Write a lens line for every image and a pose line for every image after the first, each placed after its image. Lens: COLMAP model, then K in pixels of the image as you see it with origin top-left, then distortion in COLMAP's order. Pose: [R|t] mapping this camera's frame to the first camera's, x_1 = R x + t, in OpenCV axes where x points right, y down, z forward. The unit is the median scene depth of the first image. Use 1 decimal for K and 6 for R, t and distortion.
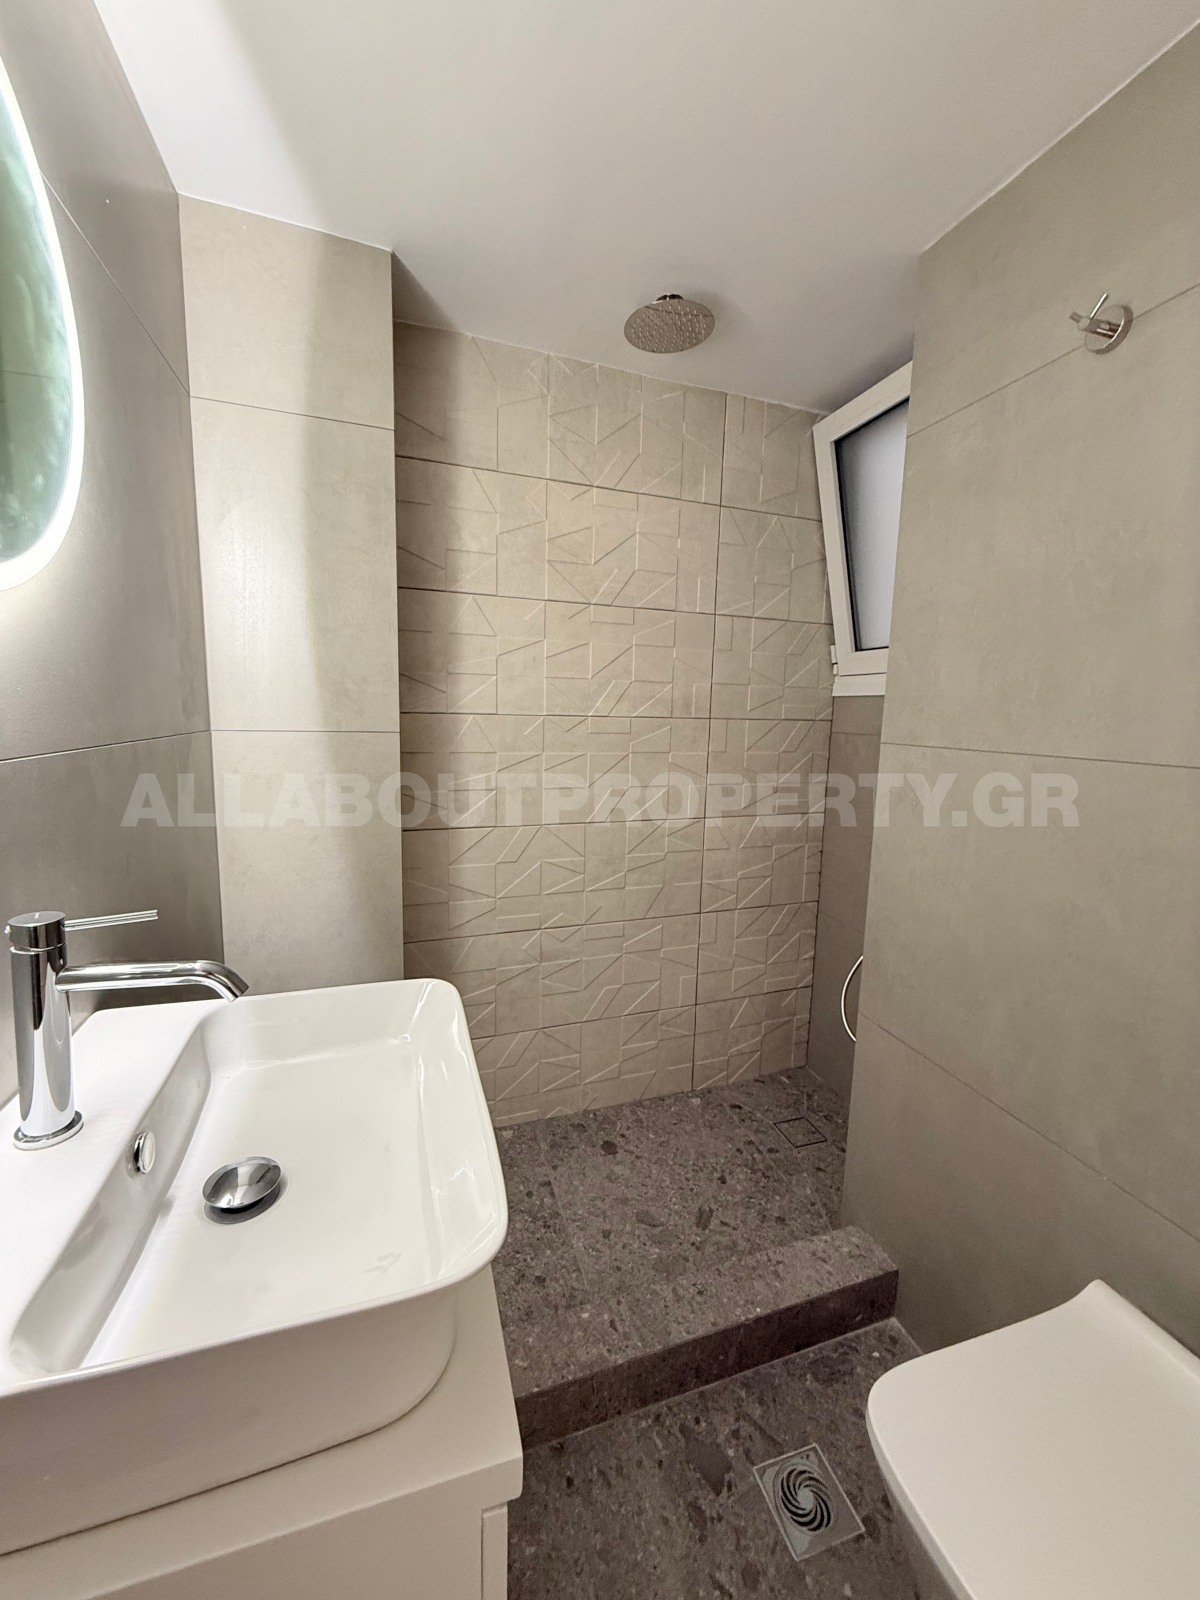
lens RADIAL K [[635.9, 0, 601.3], [0, 635.9, 798.0], [0, 0, 1]] dist [0.001176, -0.000398]
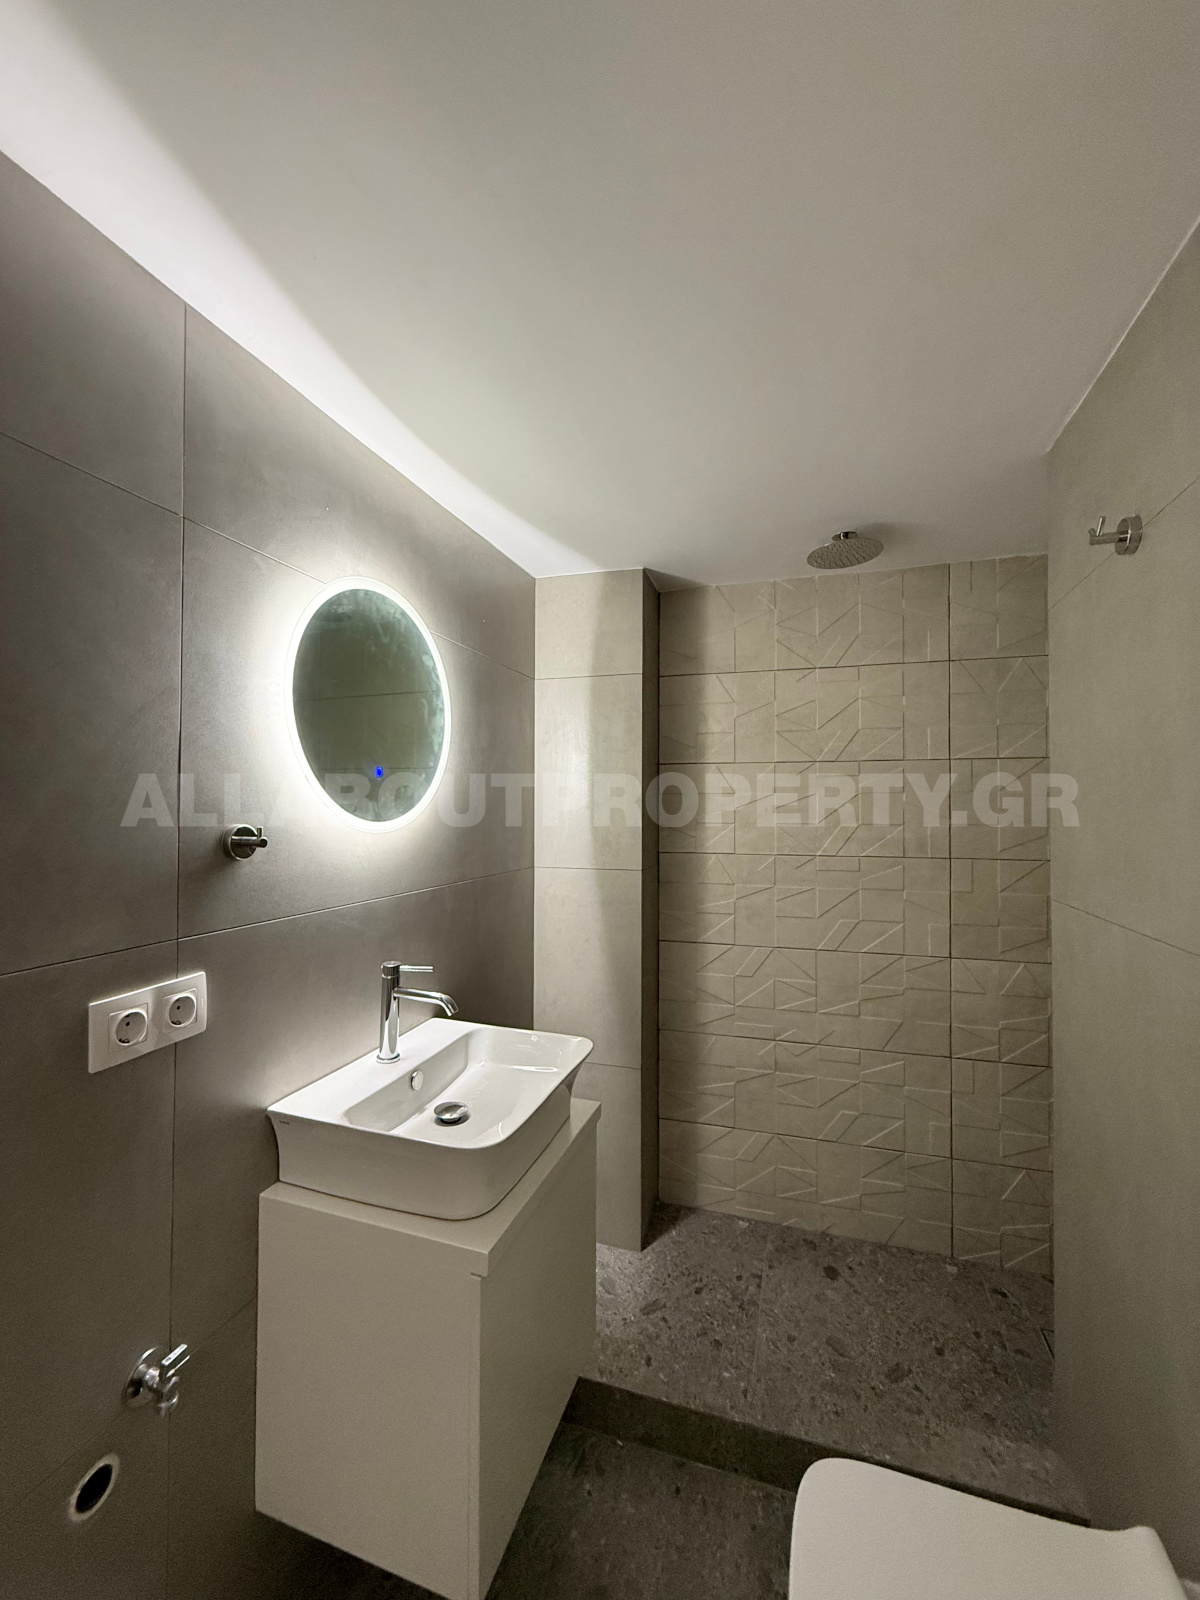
lens RADIAL K [[635.9, 0, 604.4], [0, 635.9, 802.5], [0, 0, 1]] dist [0.001176, -0.000398]
pose [[0.807084, -0.027892, -0.589777, 0.360840], [-0.066431, 0.988251, -0.137645, -0.040639], [0.586687, 0.150270, 0.795749, -0.161790]]
